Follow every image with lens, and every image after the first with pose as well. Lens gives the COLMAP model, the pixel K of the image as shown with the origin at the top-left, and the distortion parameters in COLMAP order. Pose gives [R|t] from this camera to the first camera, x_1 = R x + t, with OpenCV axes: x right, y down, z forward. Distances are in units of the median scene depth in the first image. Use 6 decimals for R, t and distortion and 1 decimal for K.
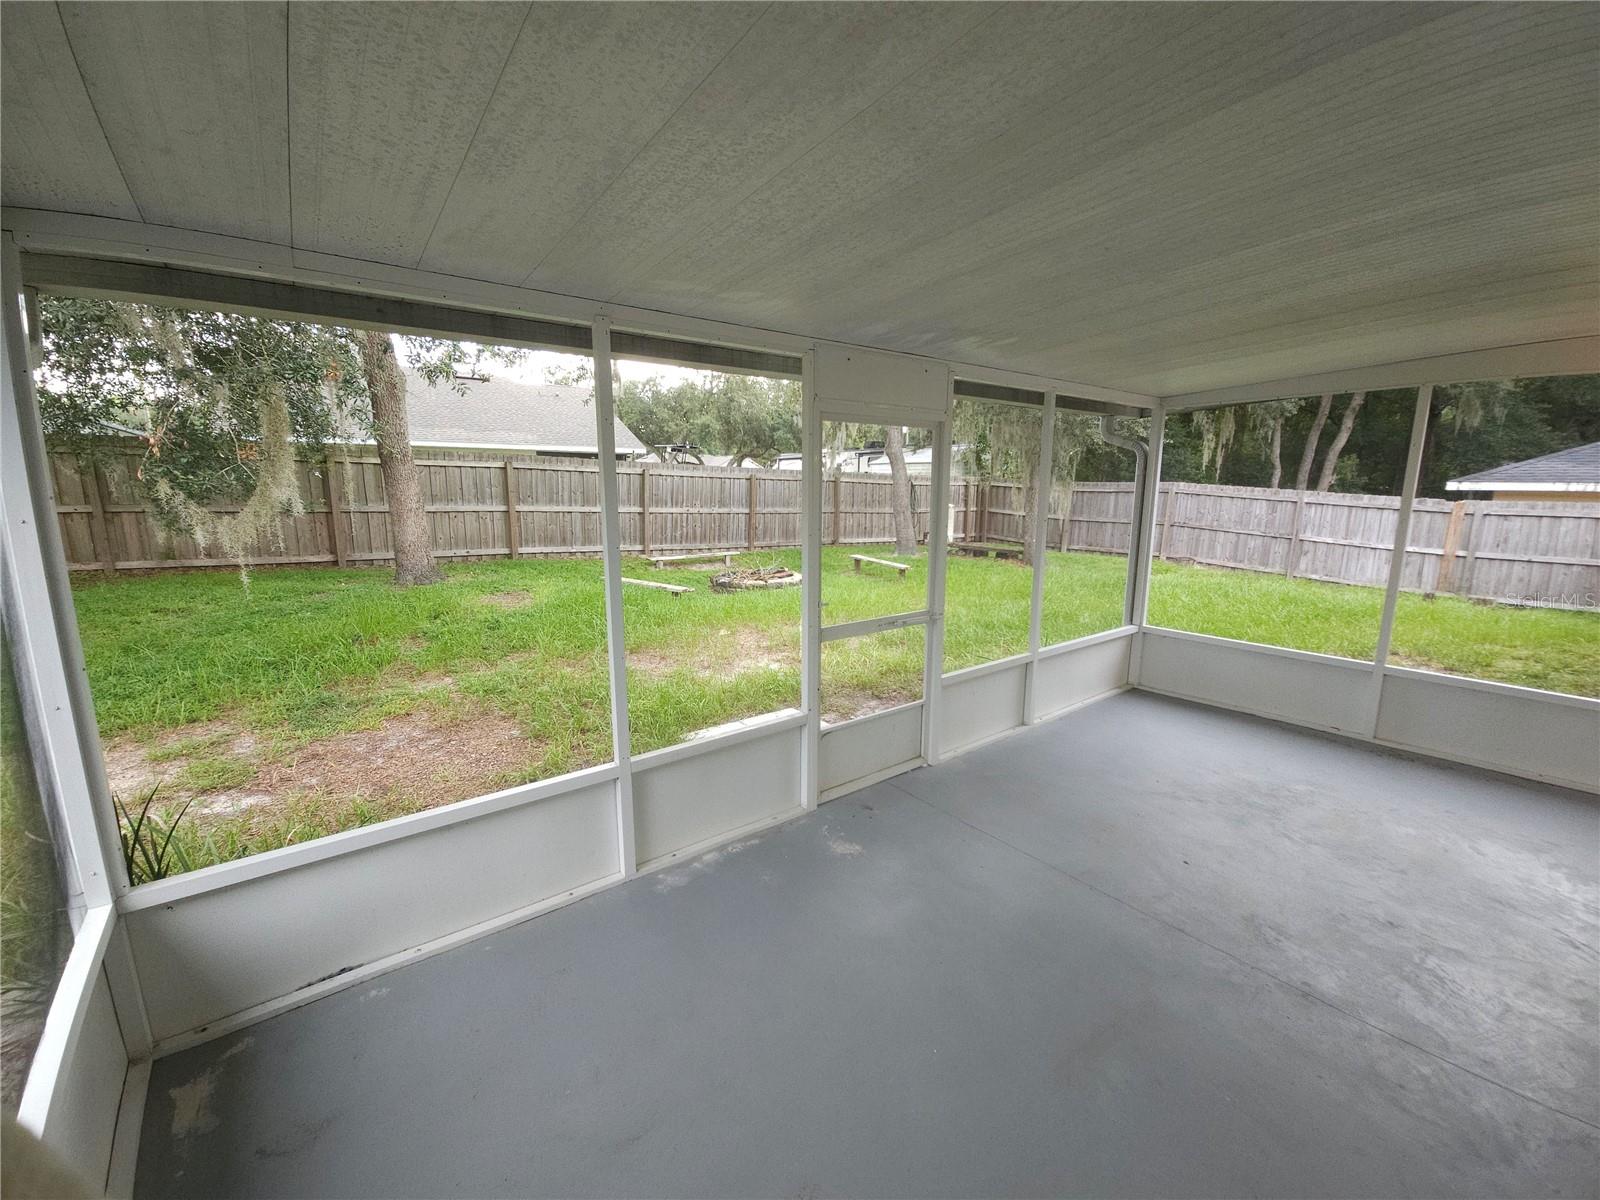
lens RADIAL K [[654.6, 0, 794.1], [0, 654.6, 605.8], [0, 0, 1]] dist [-0.003062, -0.001288]
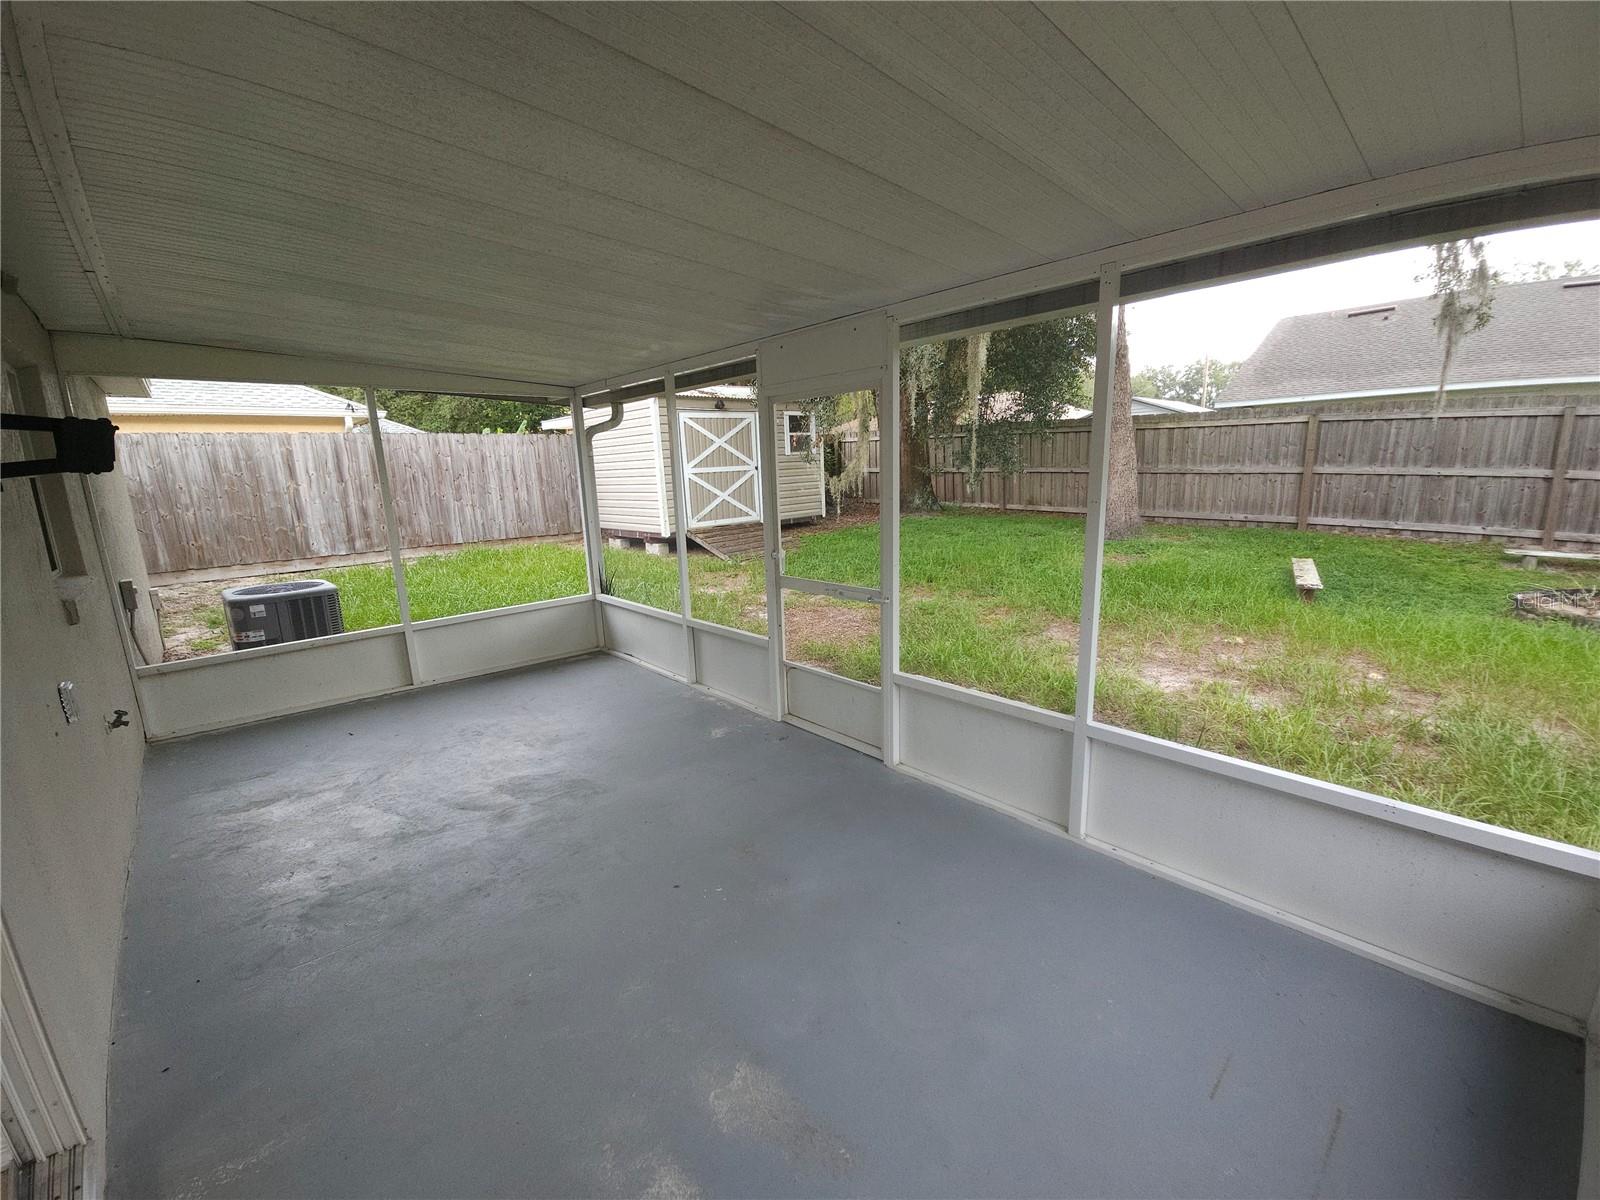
lens RADIAL K [[654.6, 0, 798.2], [0, 654.6, 601.6], [0, 0, 1]] dist [-0.003062, -0.001288]
pose [[0.080245, 0.199139, -0.976680, 0.386387], [-0.143324, 0.971963, 0.186402, -0.046839], [0.986417, 0.125024, 0.106537, 0.282875]]
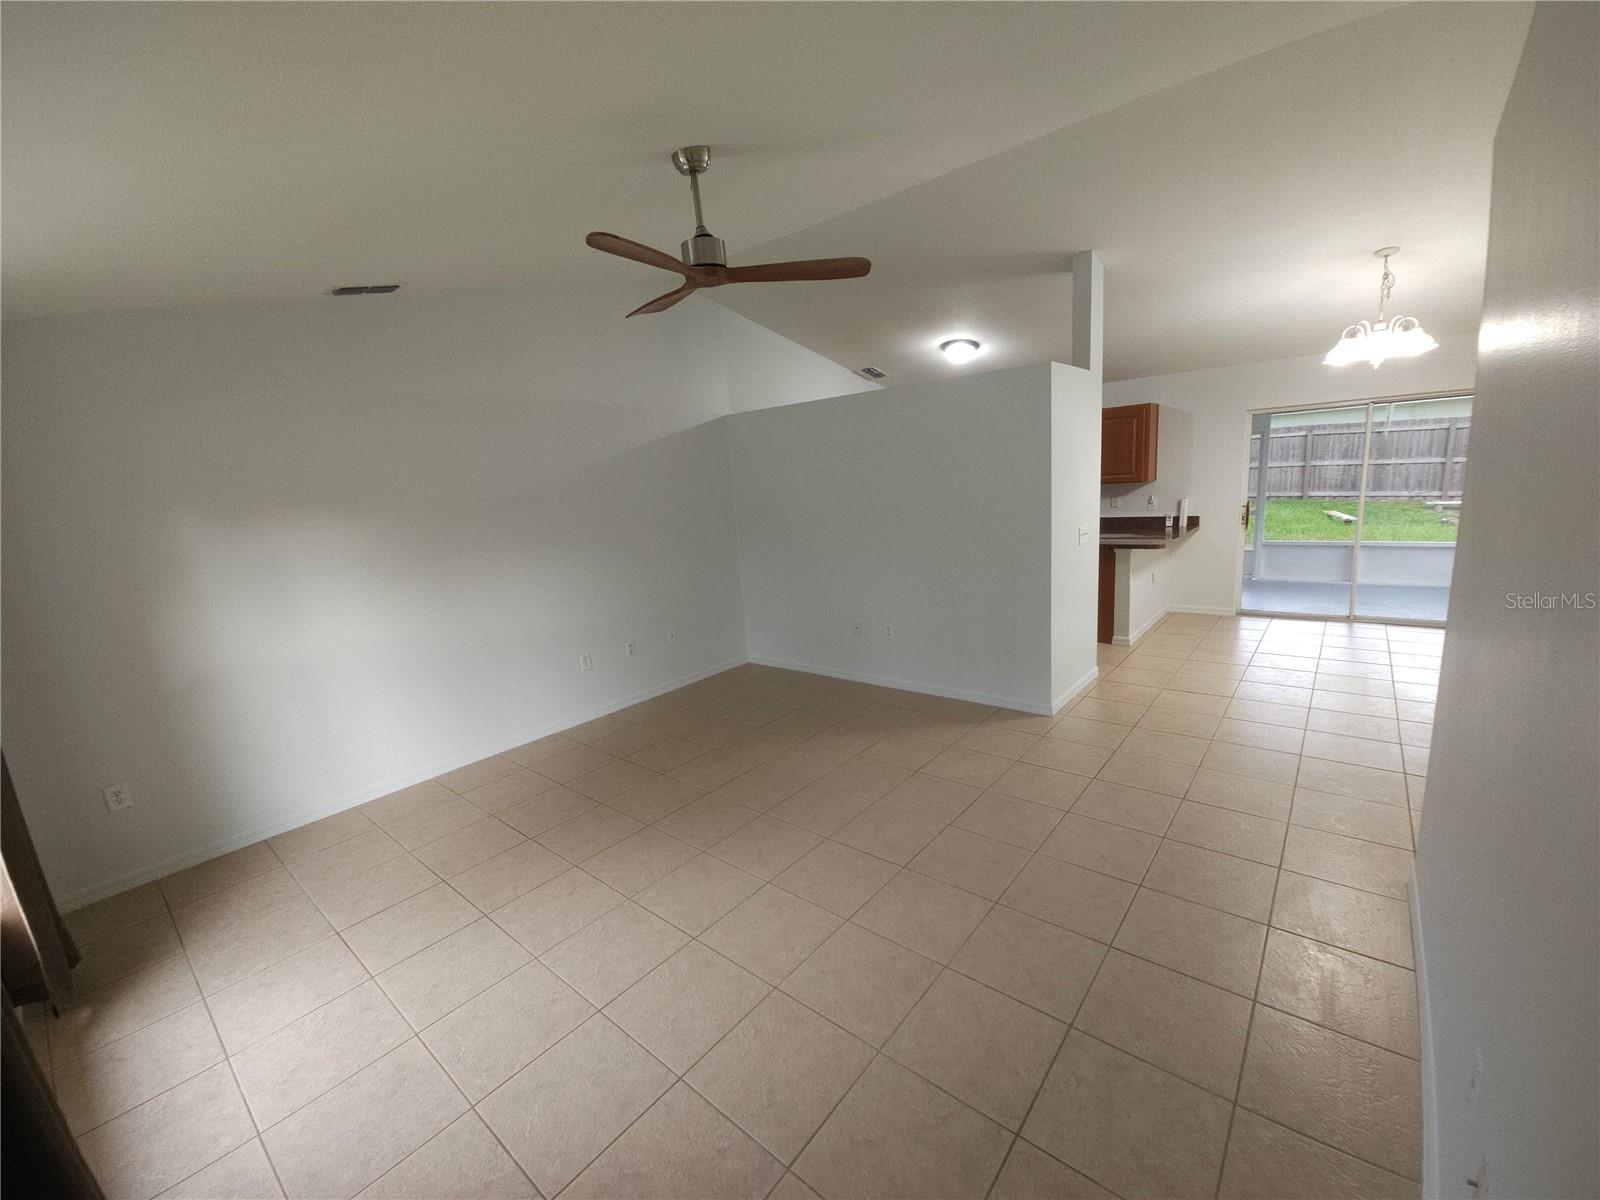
lens RADIAL K [[654.6, 0, 787.1], [0, 654.6, 607.4], [0, 0, 1]] dist [-0.003062, -0.001288]
pose [[0.197394, 0.171903, -0.965135, 0.783480], [-0.105963, 0.982479, 0.153320, 0.061283], [0.974581, 0.072004, 0.212151, -0.388938]]
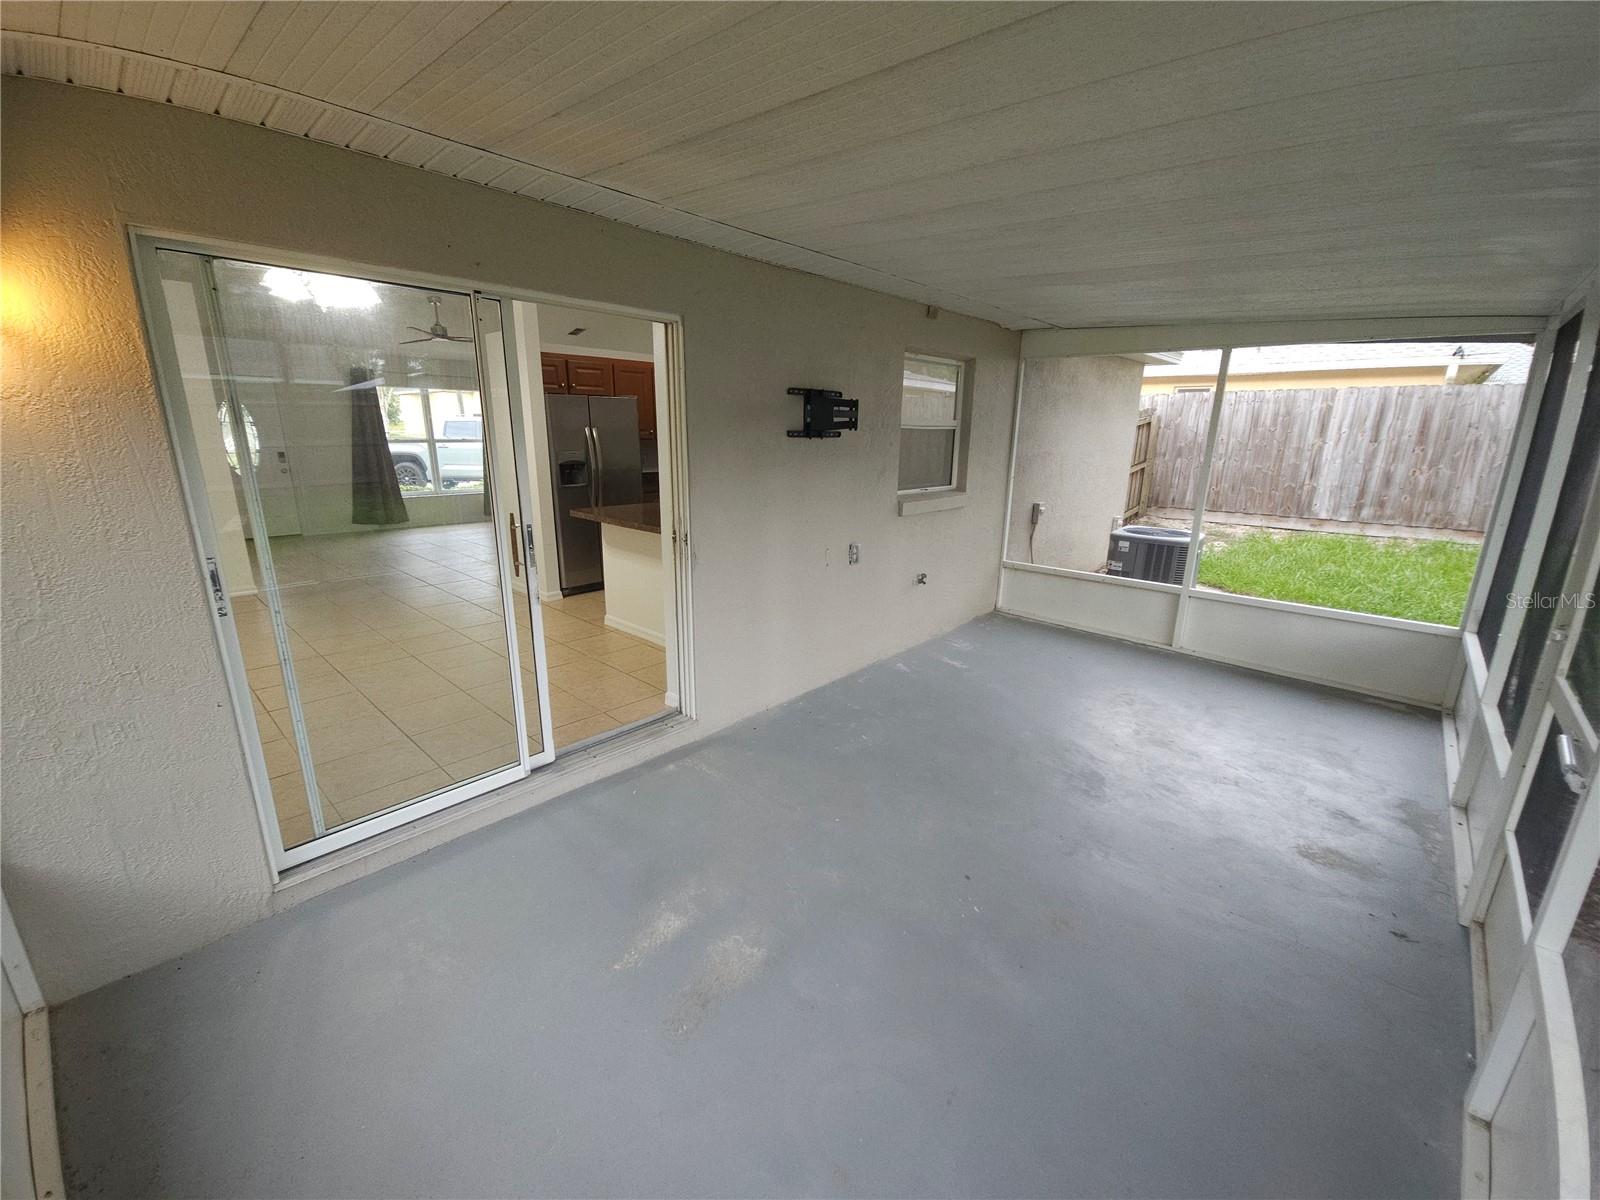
lens RADIAL K [[654.6, 0, 795.2], [0, 654.6, 603.2], [0, 0, 1]] dist [-0.003062, -0.001288]
pose [[-0.989543, 0.025732, -0.141927, 0.255271], [-0.036631, 0.906871, 0.419814, -0.080654], [0.139512, 0.420623, -0.896445, 0.444700]]
